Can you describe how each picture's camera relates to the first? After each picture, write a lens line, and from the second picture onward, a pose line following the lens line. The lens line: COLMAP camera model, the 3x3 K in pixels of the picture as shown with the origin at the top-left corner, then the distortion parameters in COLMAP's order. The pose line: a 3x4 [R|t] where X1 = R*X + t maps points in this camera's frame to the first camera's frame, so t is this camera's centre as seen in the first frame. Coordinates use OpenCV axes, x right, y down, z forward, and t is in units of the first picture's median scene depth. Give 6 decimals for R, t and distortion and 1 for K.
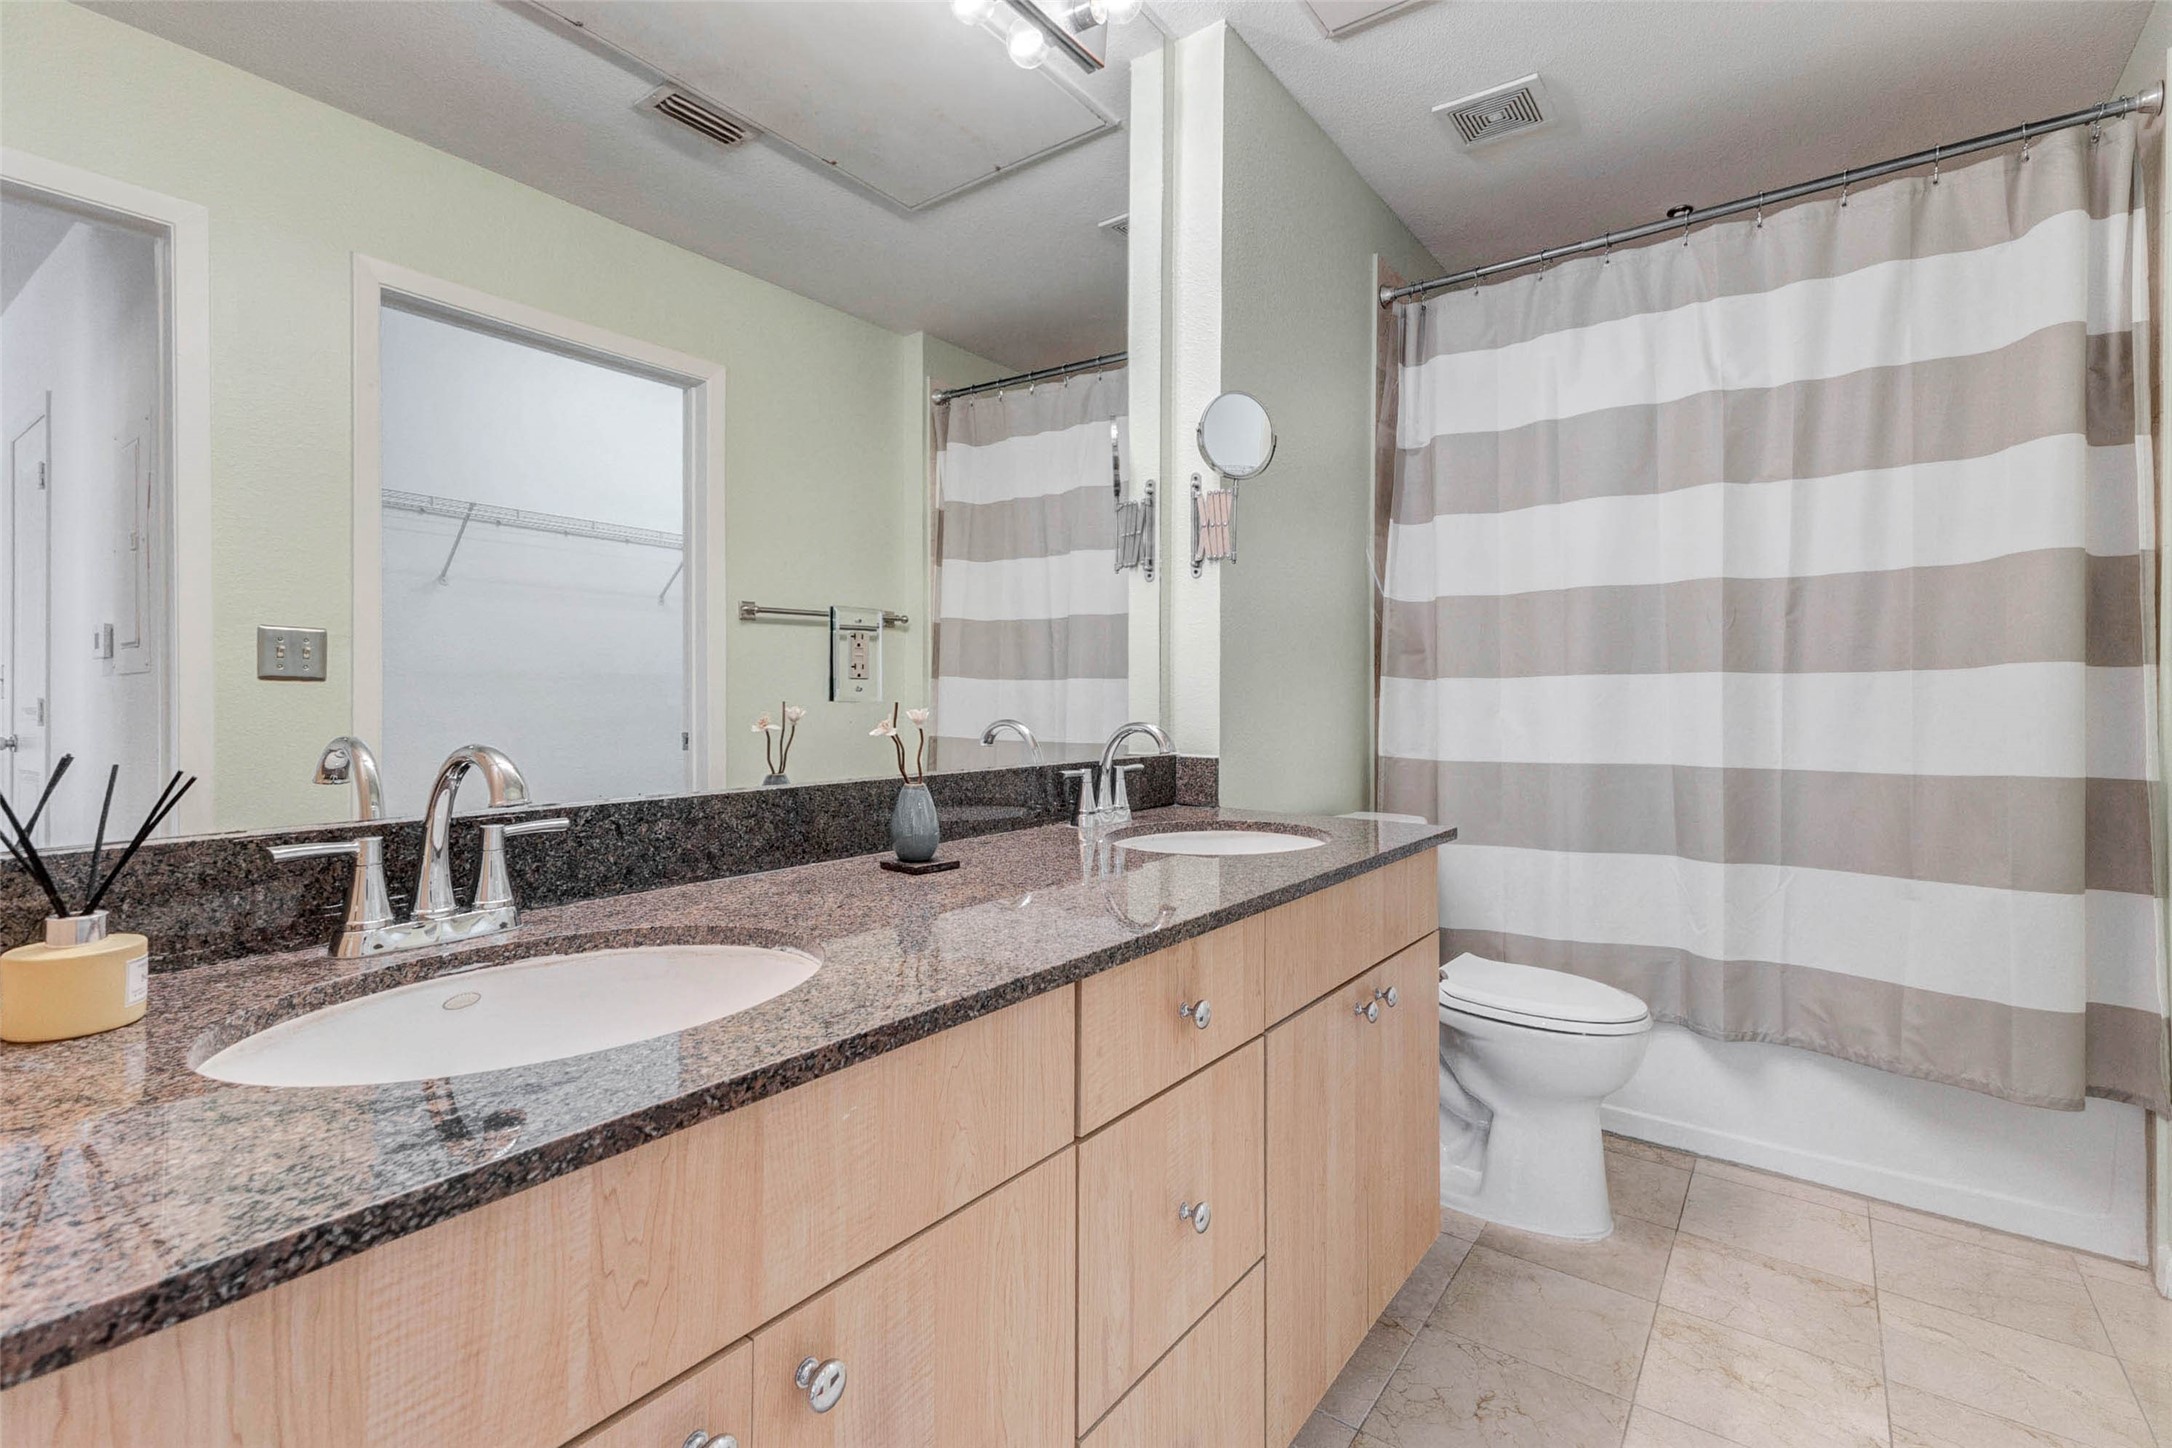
lens RADIAL K [[994.8, 0, 1083.8], [0, 994.8, 679.8], [0, 0, 1]] dist [0.033090, -0.000204]
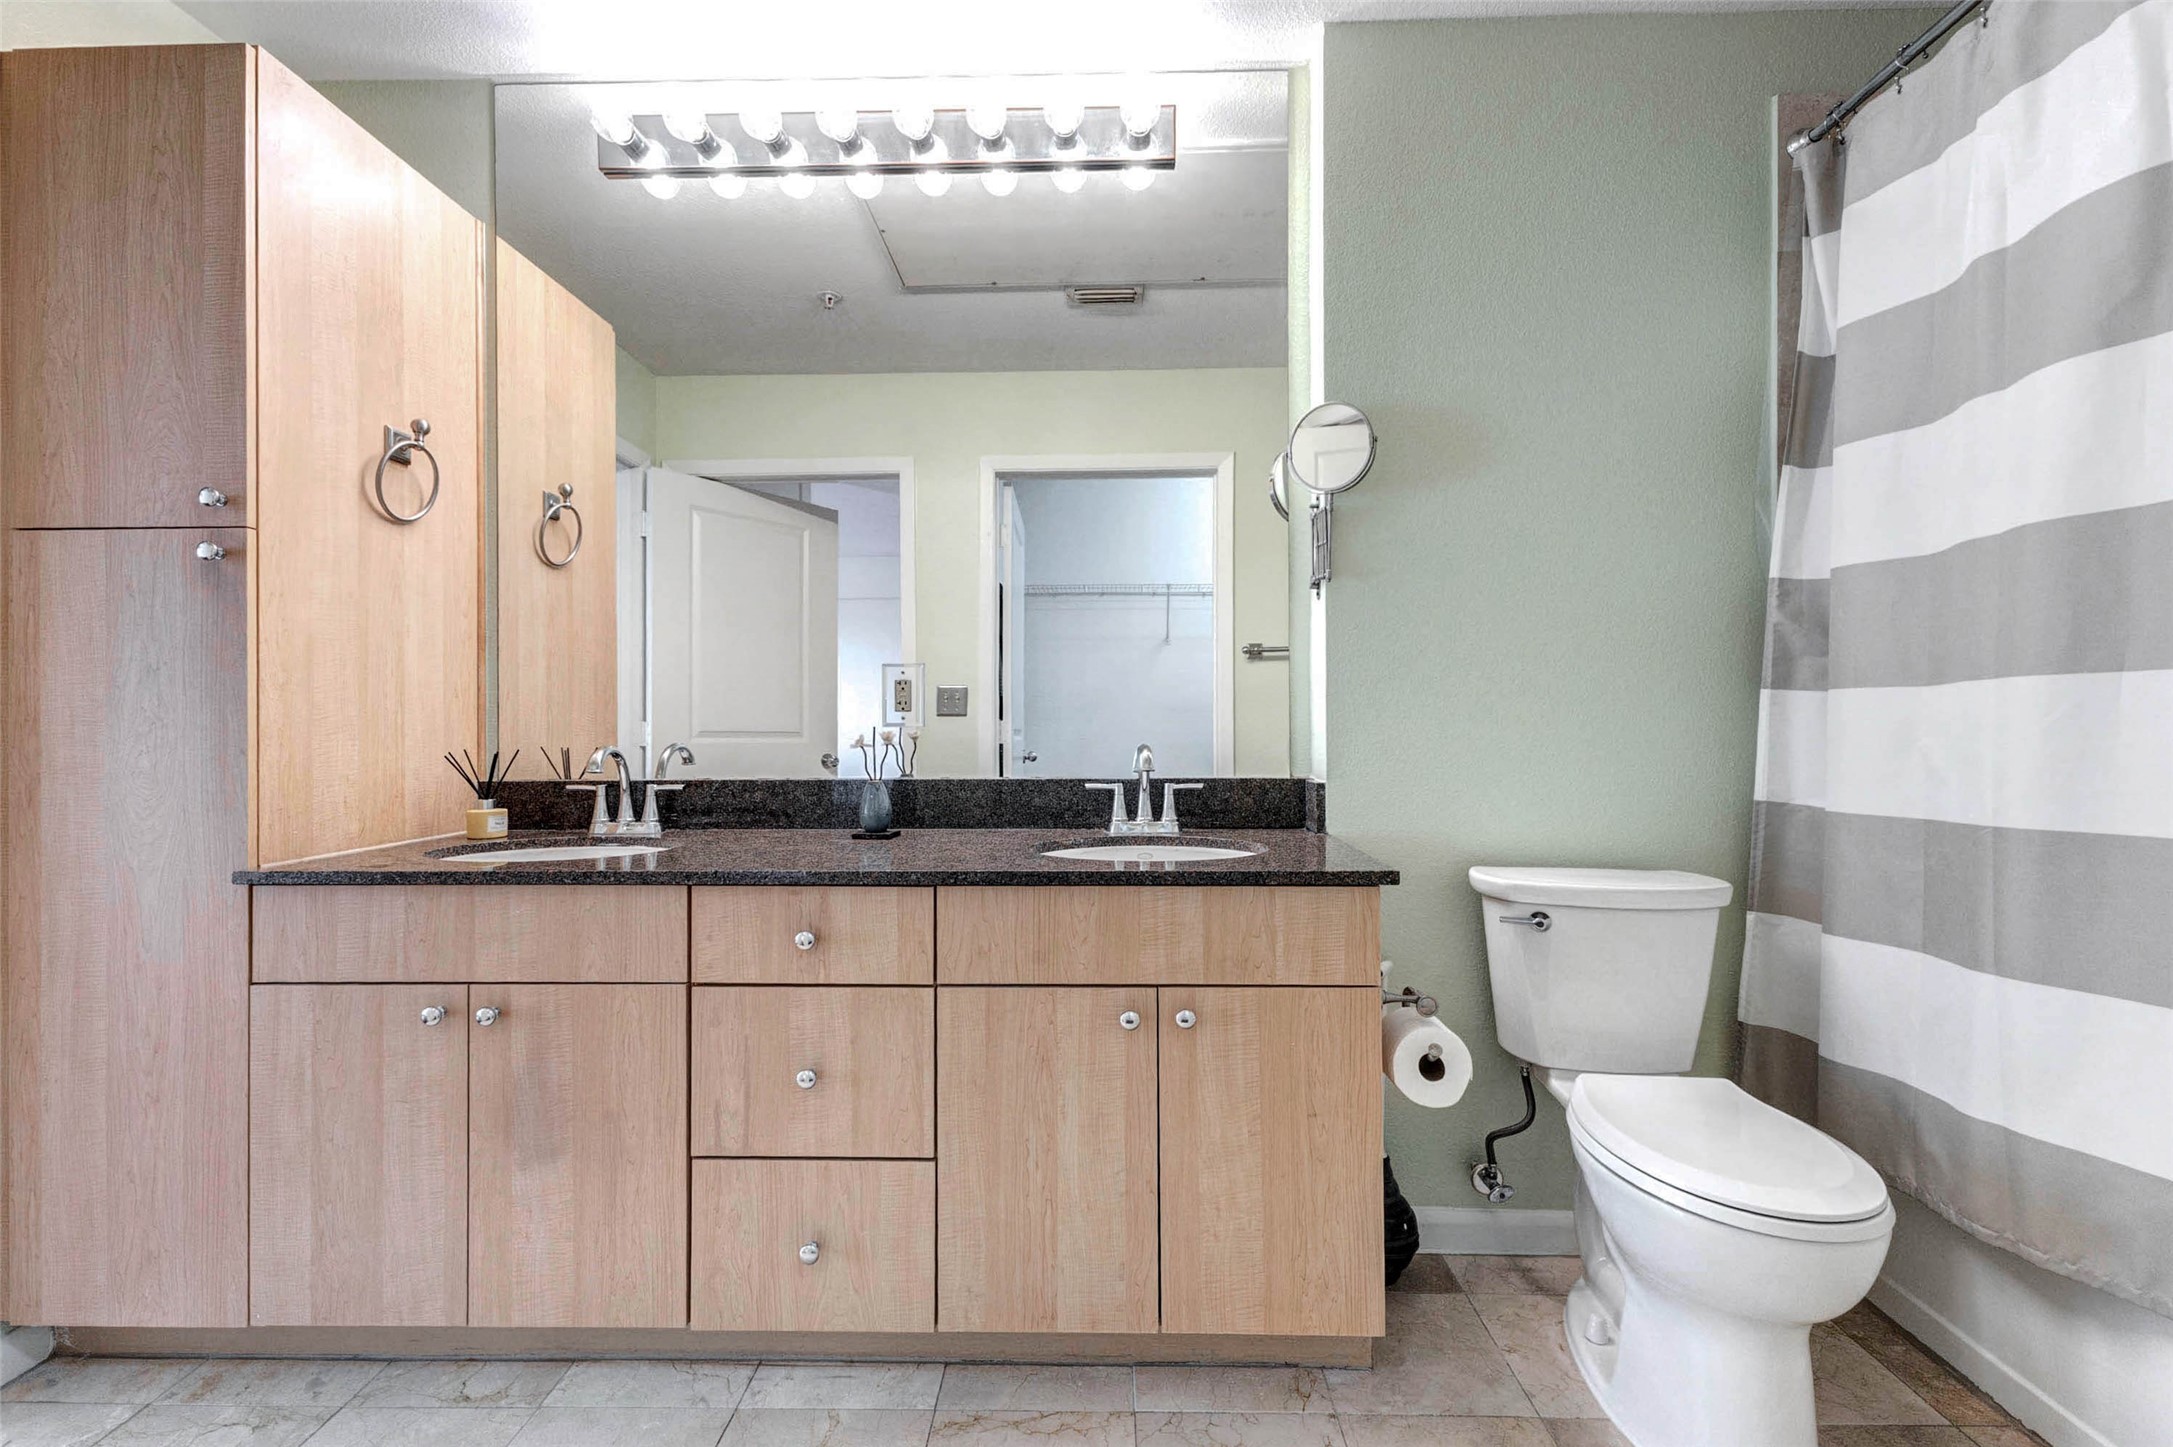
lens RADIAL K [[949.6, 0, 1086.5], [0, 949.6, 723.5], [0, 0, 1]] dist [-0.000927, -0.000342]
pose [[0.583340, -0.007607, -0.812192, 0.749340], [0.020496, 0.999776, 0.005356, 0.011275], [0.811969, -0.019771, 0.583365, 0.275308]]
